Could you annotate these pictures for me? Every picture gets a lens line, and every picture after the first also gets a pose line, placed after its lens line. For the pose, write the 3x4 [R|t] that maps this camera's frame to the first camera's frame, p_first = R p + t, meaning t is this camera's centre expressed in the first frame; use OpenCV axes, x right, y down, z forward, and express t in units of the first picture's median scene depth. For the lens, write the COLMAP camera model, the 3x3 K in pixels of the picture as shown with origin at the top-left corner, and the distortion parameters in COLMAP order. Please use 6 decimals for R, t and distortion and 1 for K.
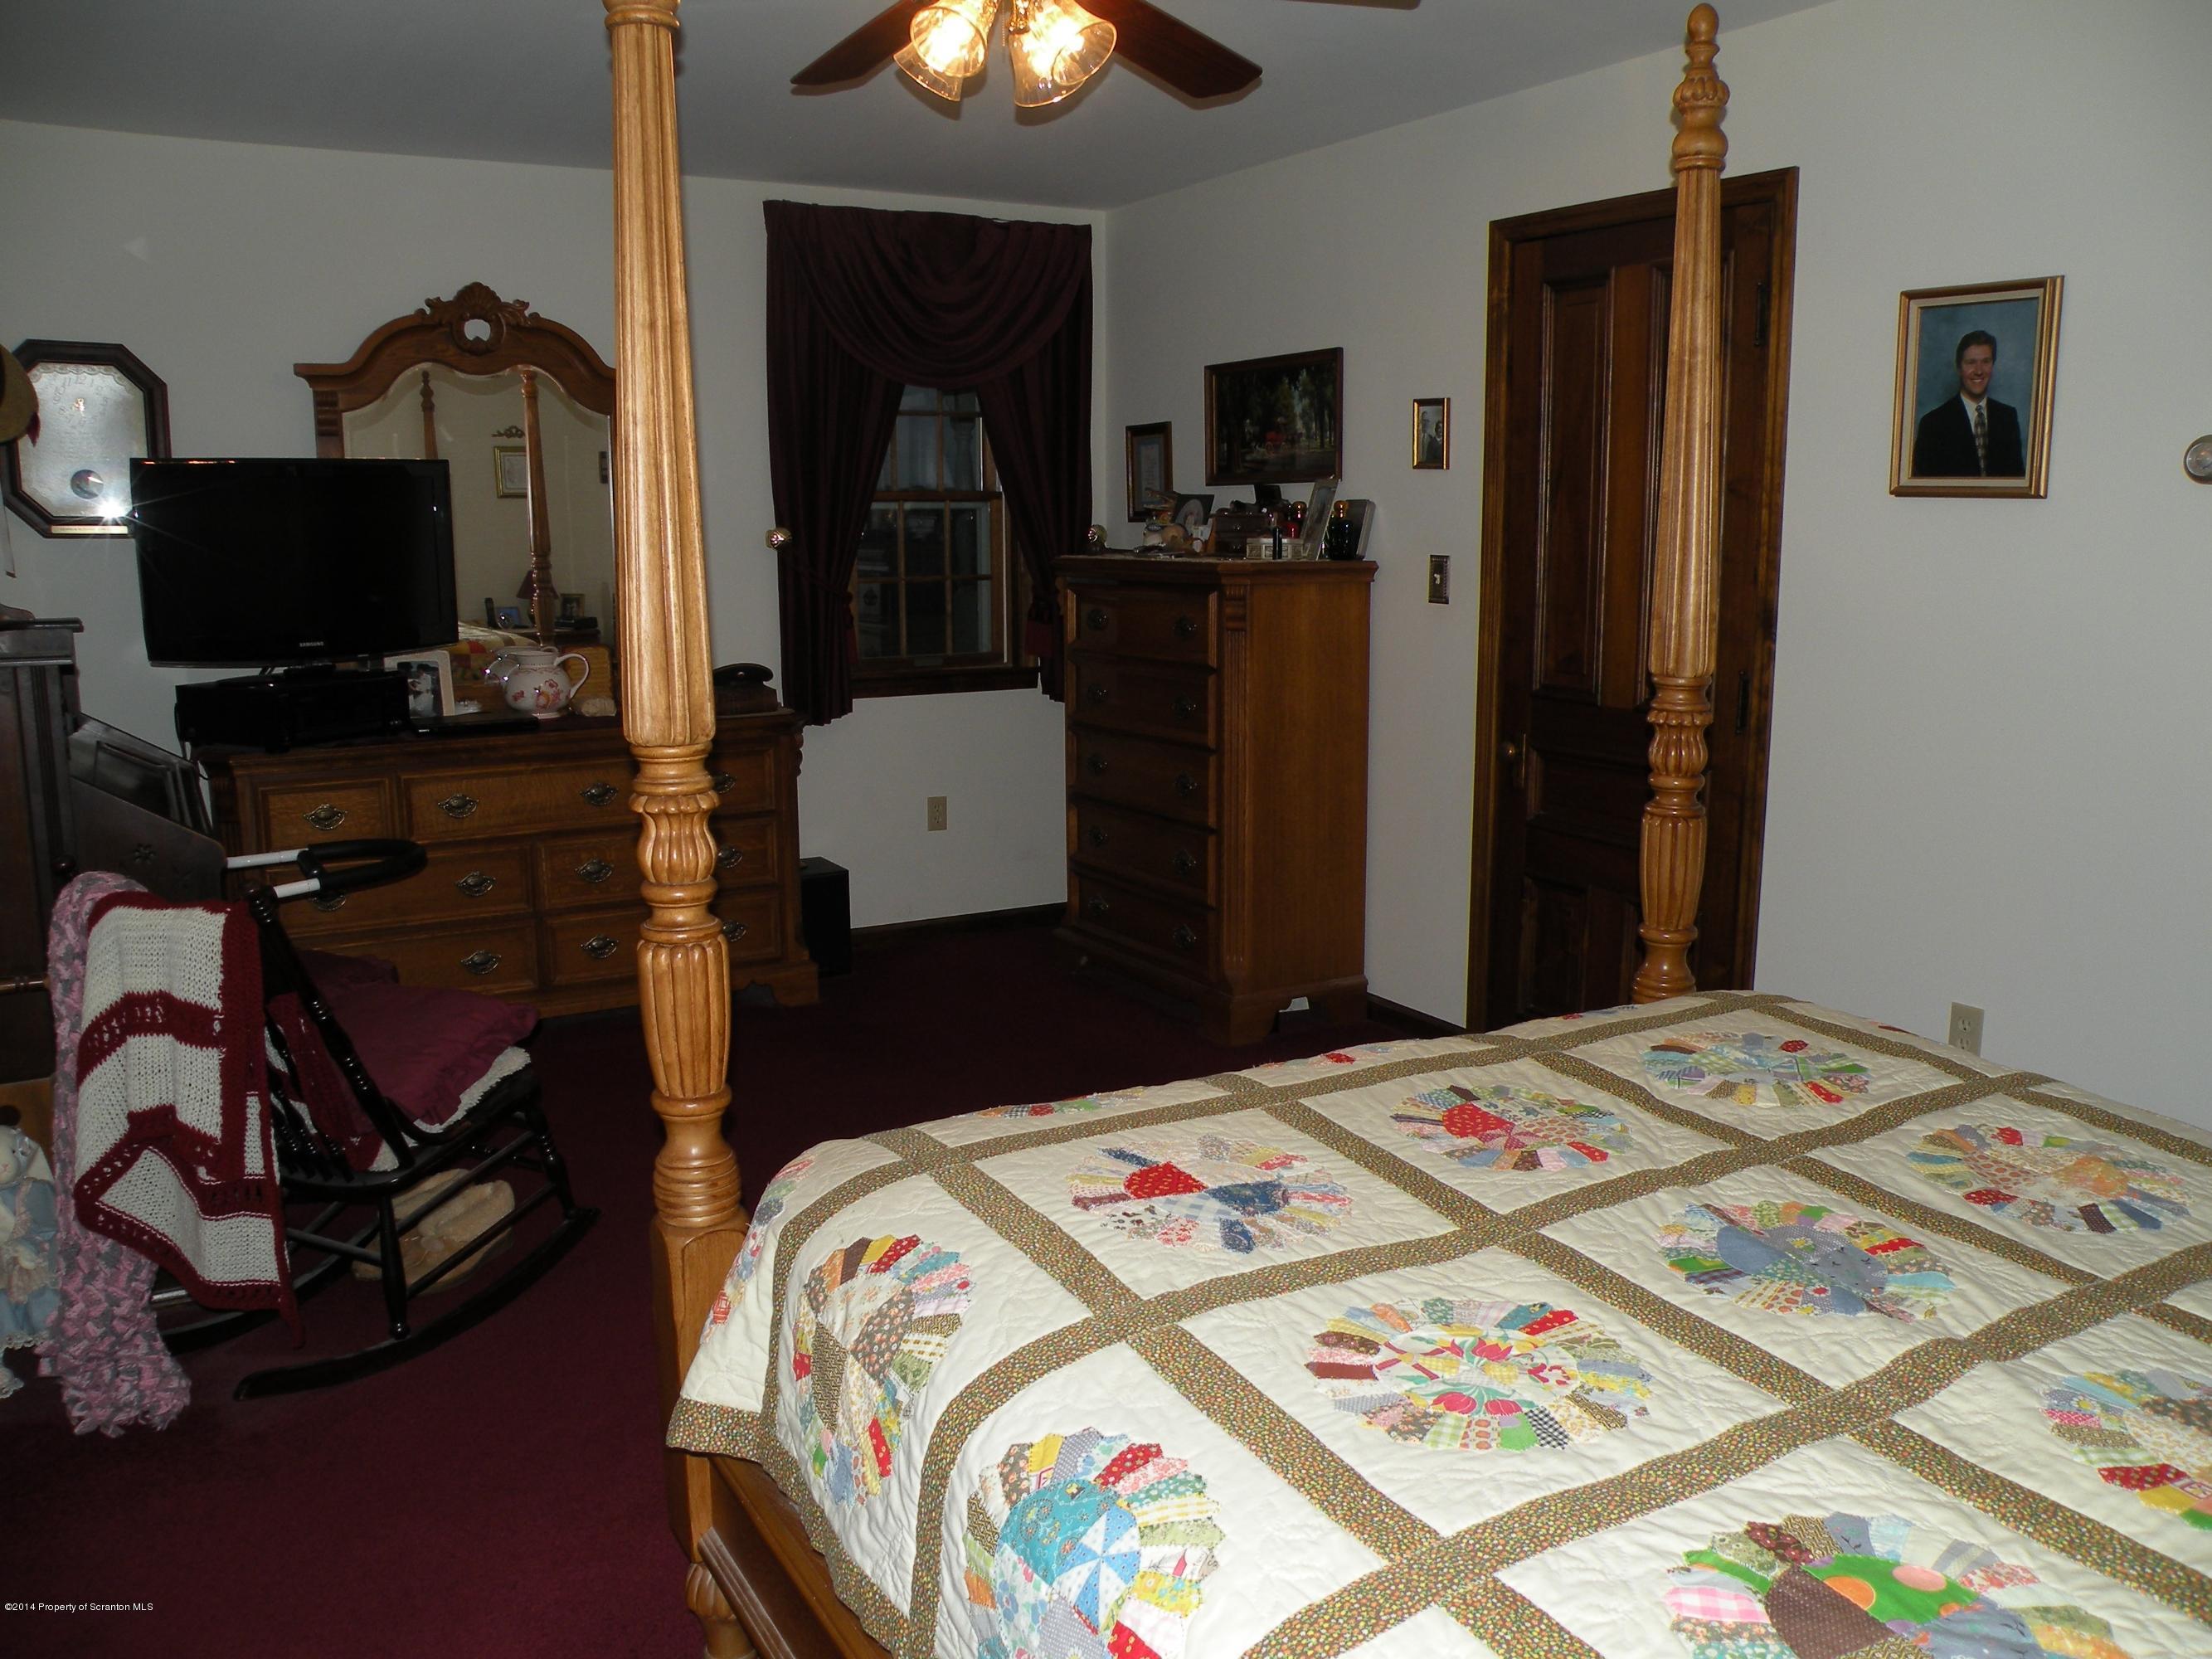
lens RADIAL K [[1772.3, 0, 1105.2], [0, 1772.3, 823.9], [0, 0, 1]] dist [-0.160442, 0.139831]
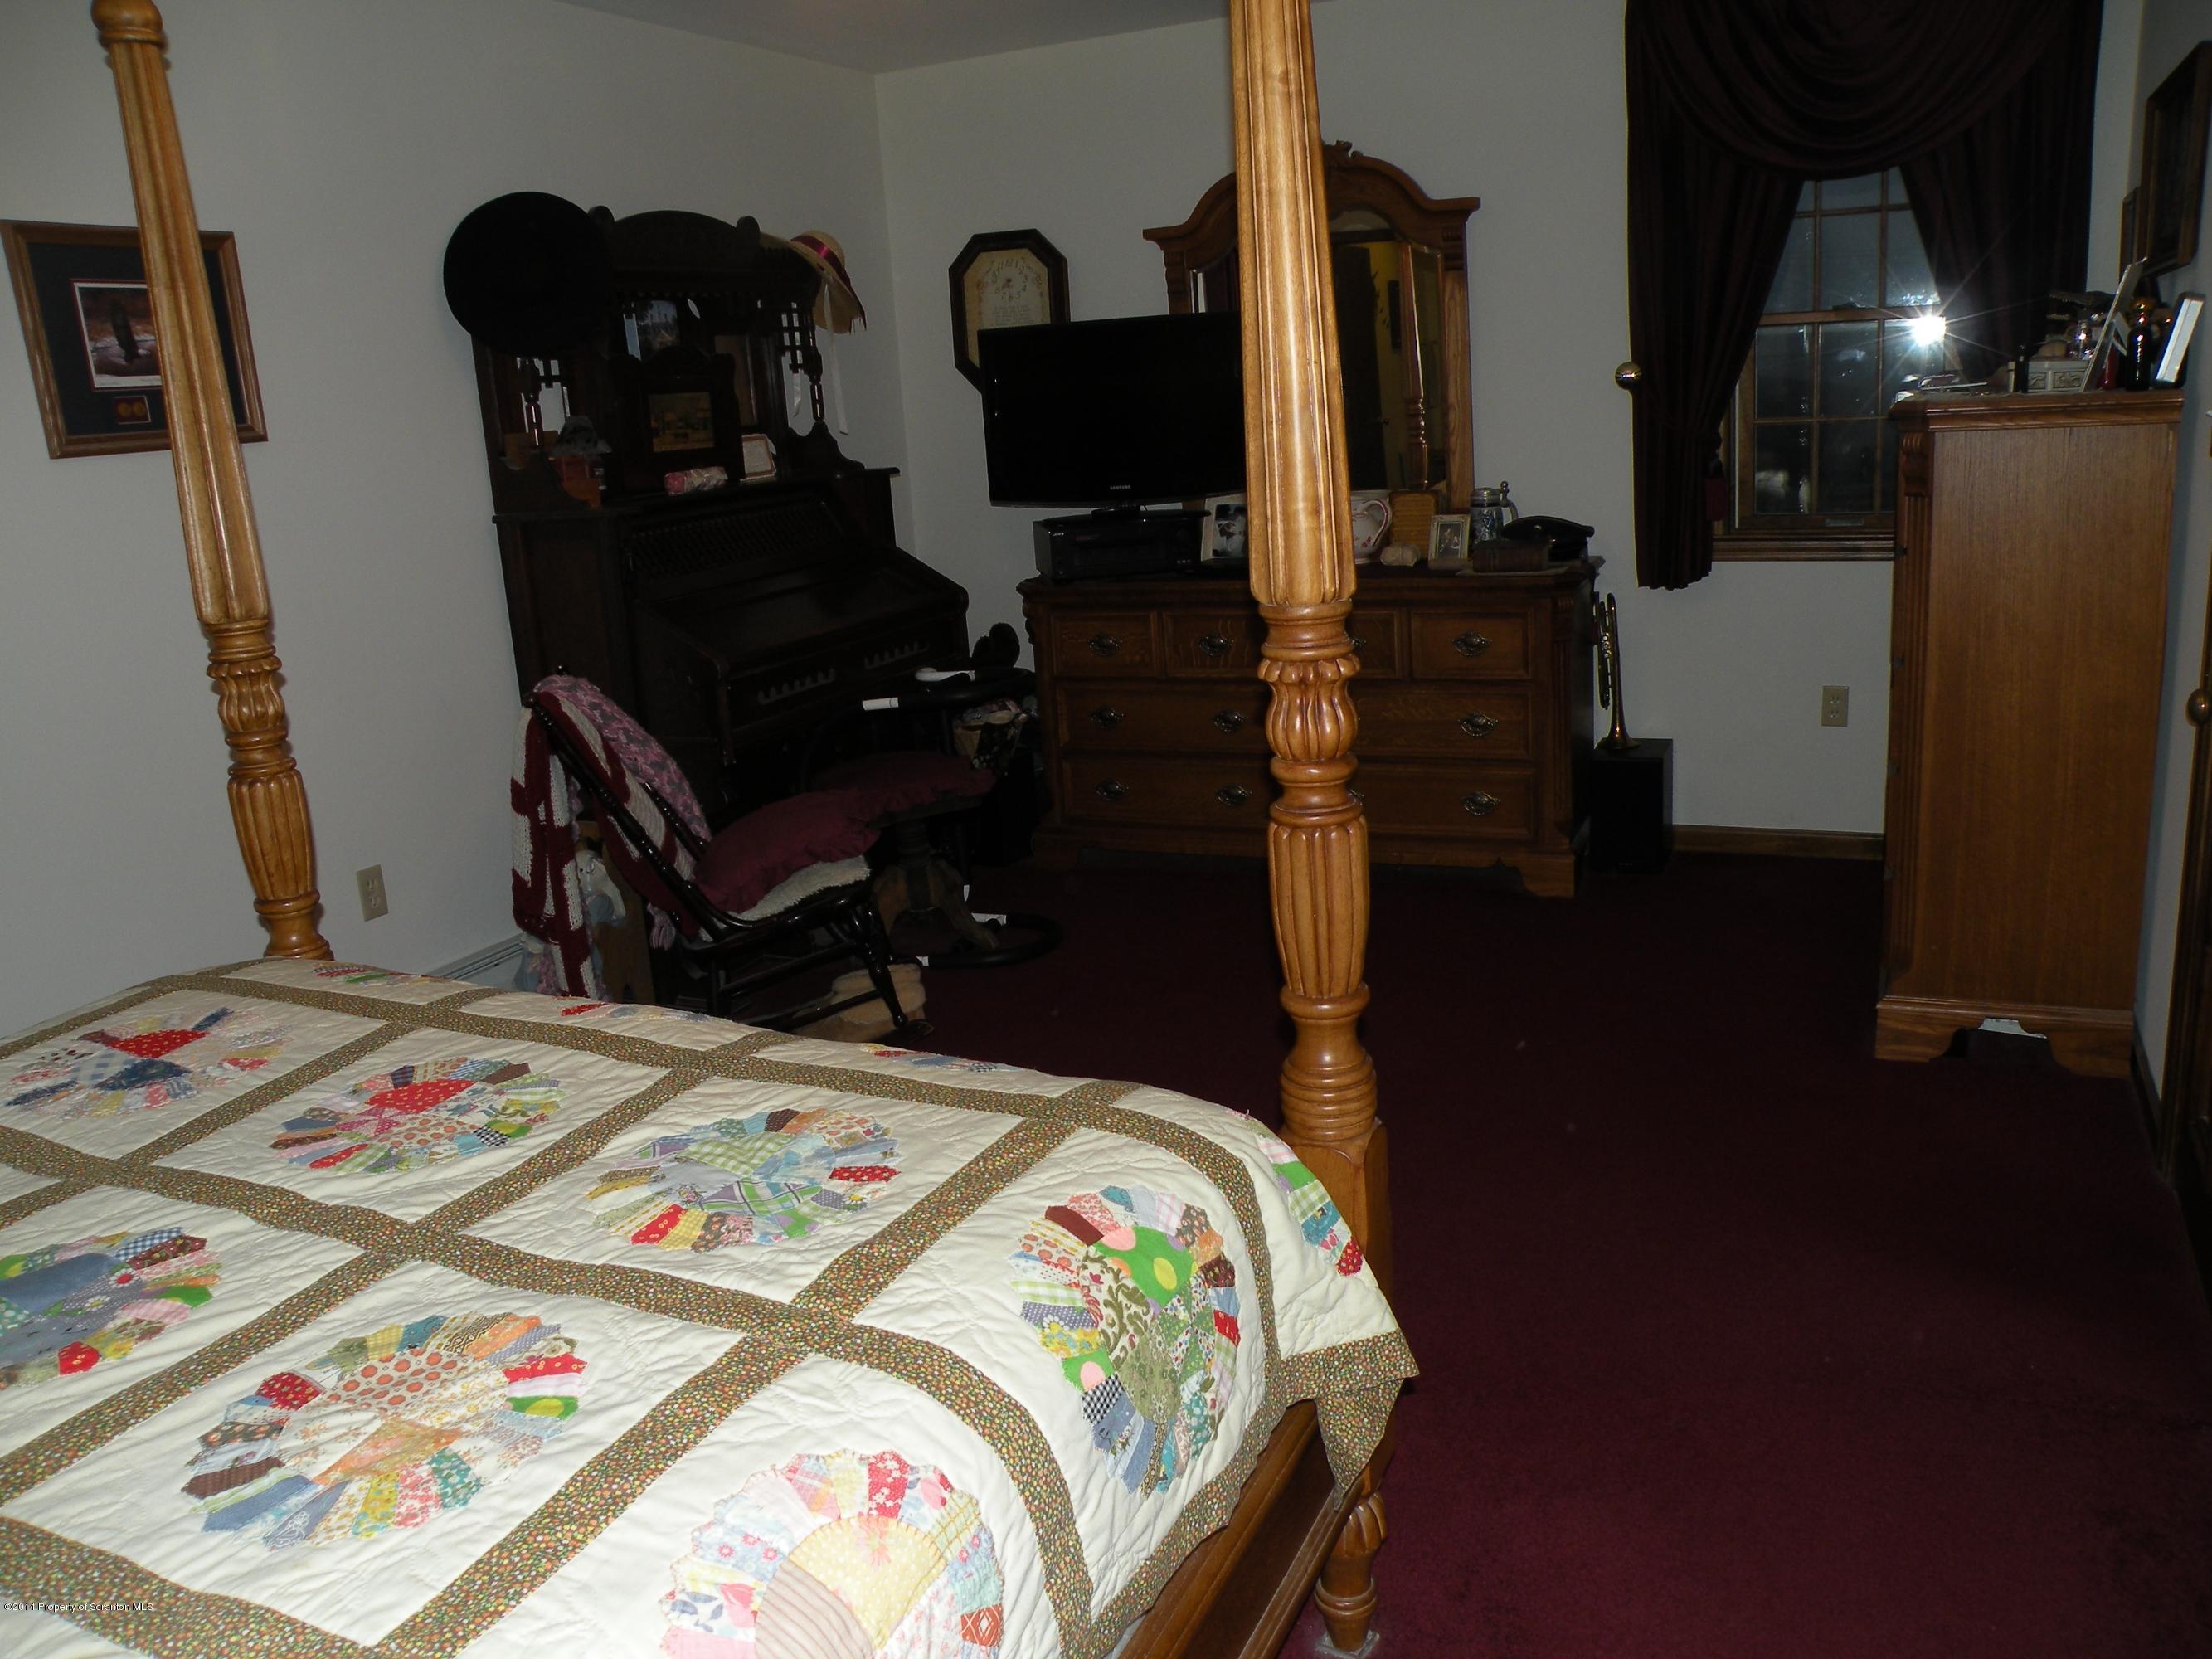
lens RADIAL K [[1772.3, 0, 1105.4], [0, 1772.3, 848.8], [0, 0, 1]] dist [-0.160442, 0.139831]
pose [[0.575778, 0.177485, -0.798109, 0.992635], [-0.083240, 0.983807, 0.158729, -0.116245], [0.813358, -0.024958, 0.581228, 0.688563]]
